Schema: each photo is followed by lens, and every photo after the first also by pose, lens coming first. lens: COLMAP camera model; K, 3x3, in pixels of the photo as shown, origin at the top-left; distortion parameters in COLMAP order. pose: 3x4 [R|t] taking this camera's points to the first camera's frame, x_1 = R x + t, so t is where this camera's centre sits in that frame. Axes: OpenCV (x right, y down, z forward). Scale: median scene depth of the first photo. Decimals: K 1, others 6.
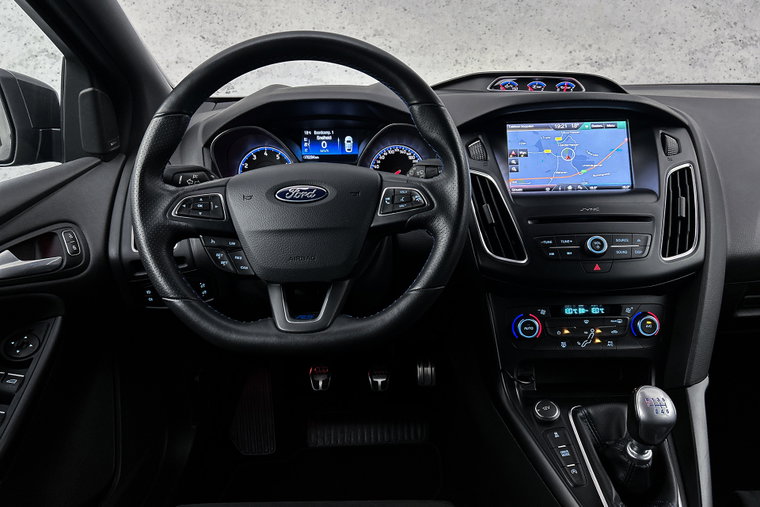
lens RADIAL K [[572.5, 0, 385.7], [0, 572.5, 264.6], [0, 0, 1]] dist [0.060157, -0.065255]
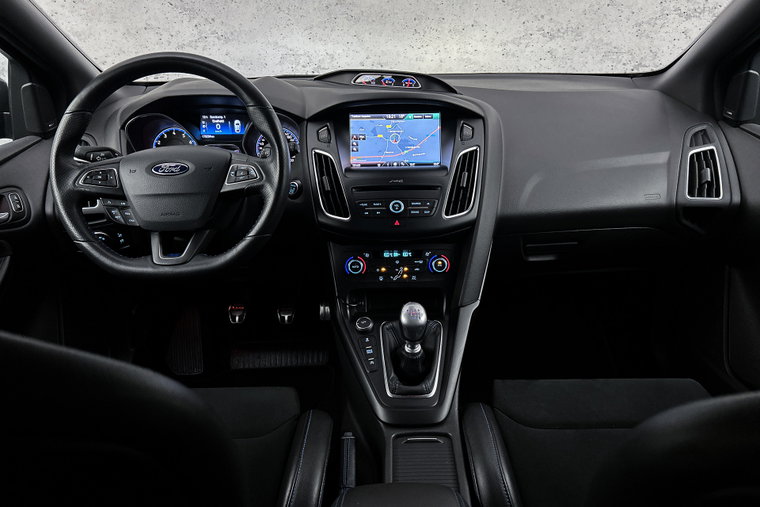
lens RADIAL K [[572.5, 0, 389.3], [0, 572.5, 267.9], [0, 0, 1]] dist [0.060157, -0.065255]
pose [[0.999859, 0.002752, 0.016579, 0.280991], [-0.003919, 0.997487, 0.070737, 0.014034], [-0.016342, -0.070792, 0.997357, -0.345119]]
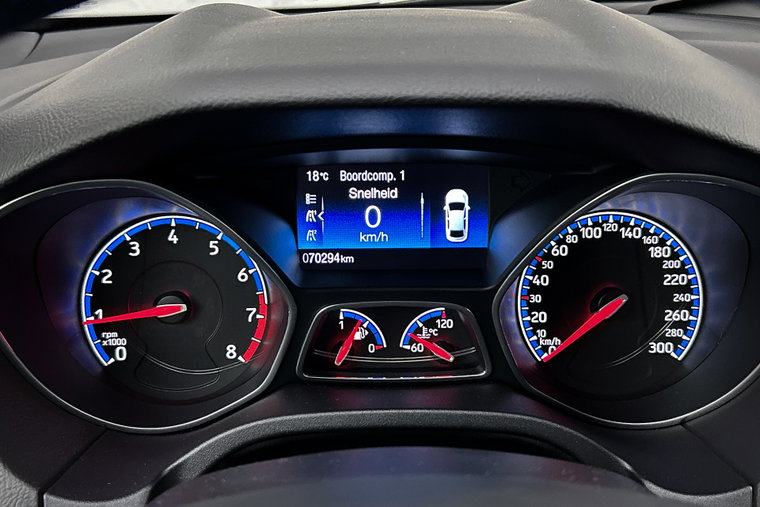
lens RADIAL K [[919.5, 0, 382.7], [0, 919.5, 251.6], [0, 0, 1]] dist [0.126170, 0.000000]
pose [[0.999914, 0.003739, 0.012537, -0.119735], [-0.003788, 0.999985, 0.003859, -0.213643], [-0.012522, -0.003907, 0.999914, 0.587337]]
